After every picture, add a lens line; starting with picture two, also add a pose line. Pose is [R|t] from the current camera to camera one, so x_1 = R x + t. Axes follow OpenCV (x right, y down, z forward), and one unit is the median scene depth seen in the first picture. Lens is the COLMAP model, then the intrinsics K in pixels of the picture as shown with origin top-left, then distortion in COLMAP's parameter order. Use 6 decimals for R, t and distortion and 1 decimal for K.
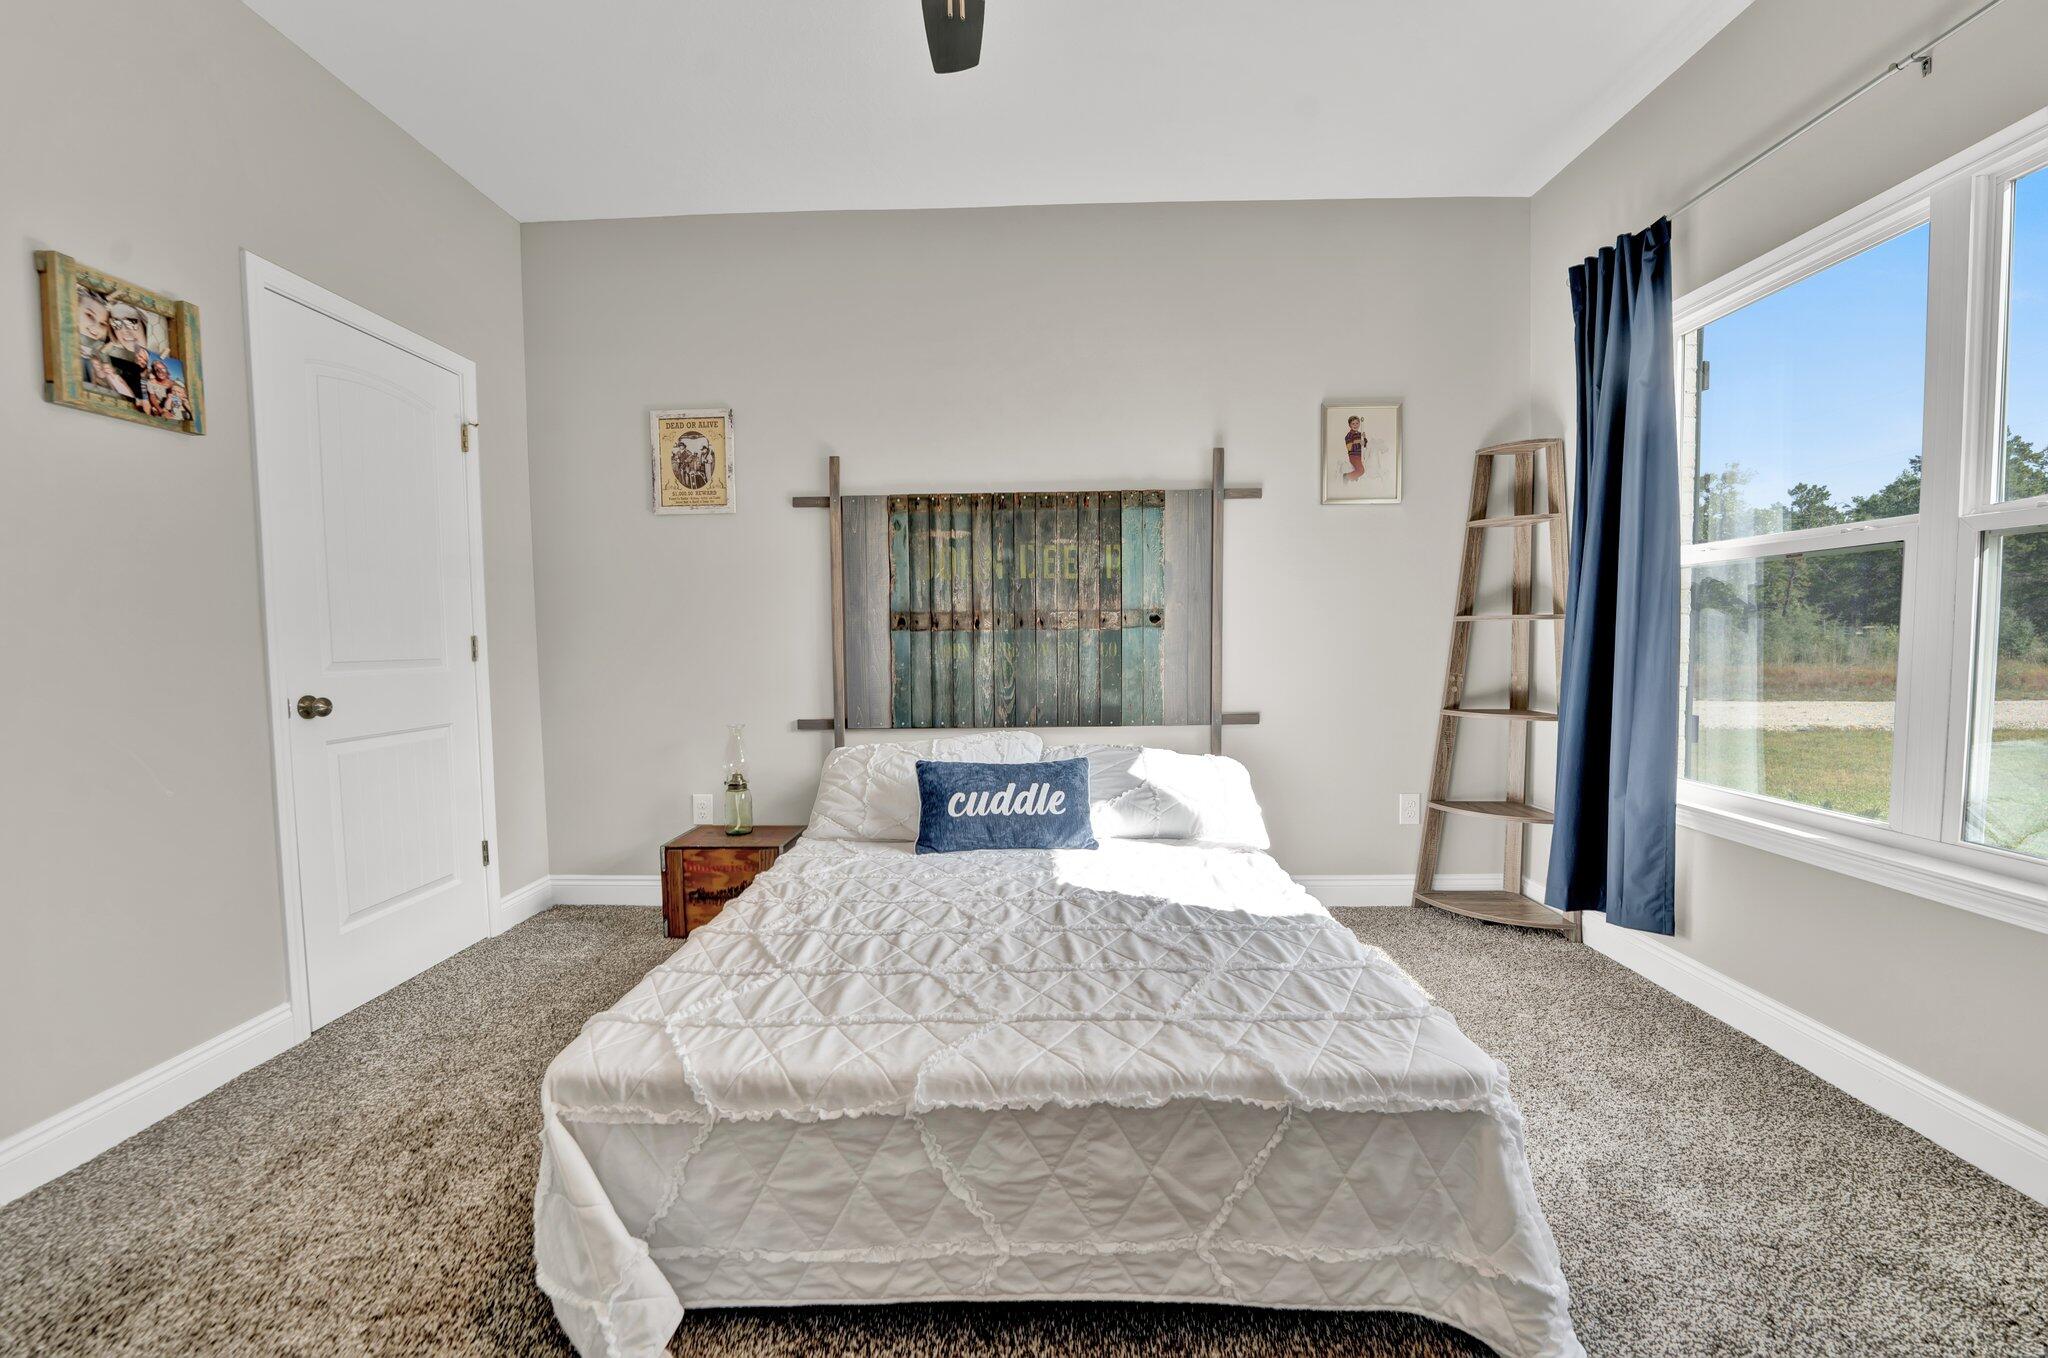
lens RADIAL K [[836.0, 0, 1005.7], [0, 836.0, 677.5], [0, 0, 1]] dist [-0.024956, 0.000498]
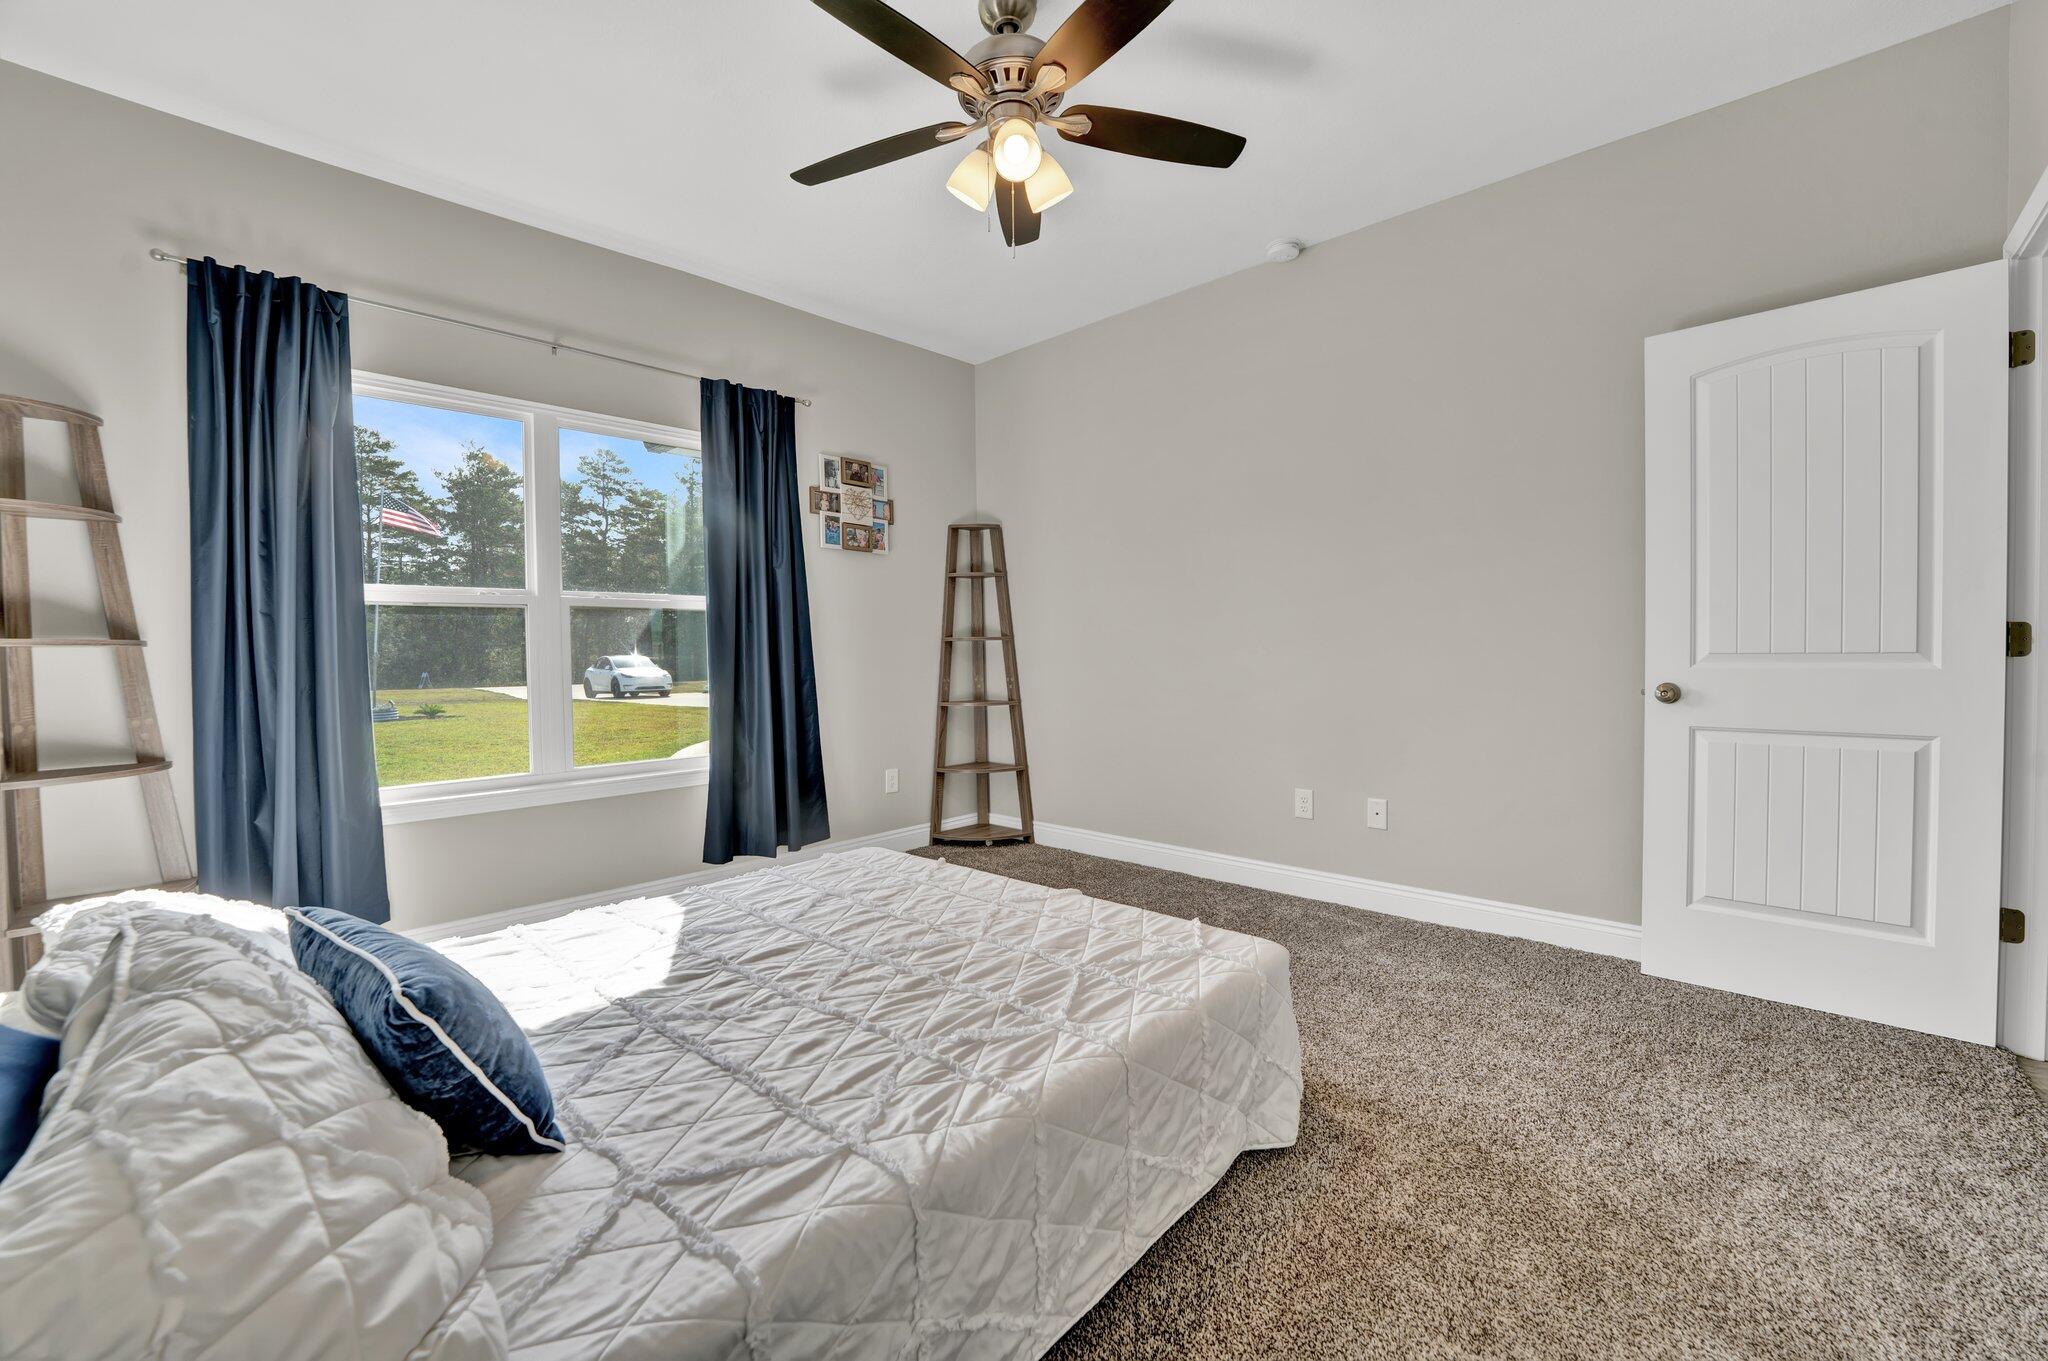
lens RADIAL K [[836.0, 0, 1005.7], [0, 836.0, 679.0], [0, 0, 1]] dist [-0.024956, 0.000498]
pose [[-0.731880, -0.001186, 0.681433, -0.700279], [0.065761, 0.995208, 0.072362, -0.059777], [-0.678253, 0.097772, -0.728295, 1.394029]]
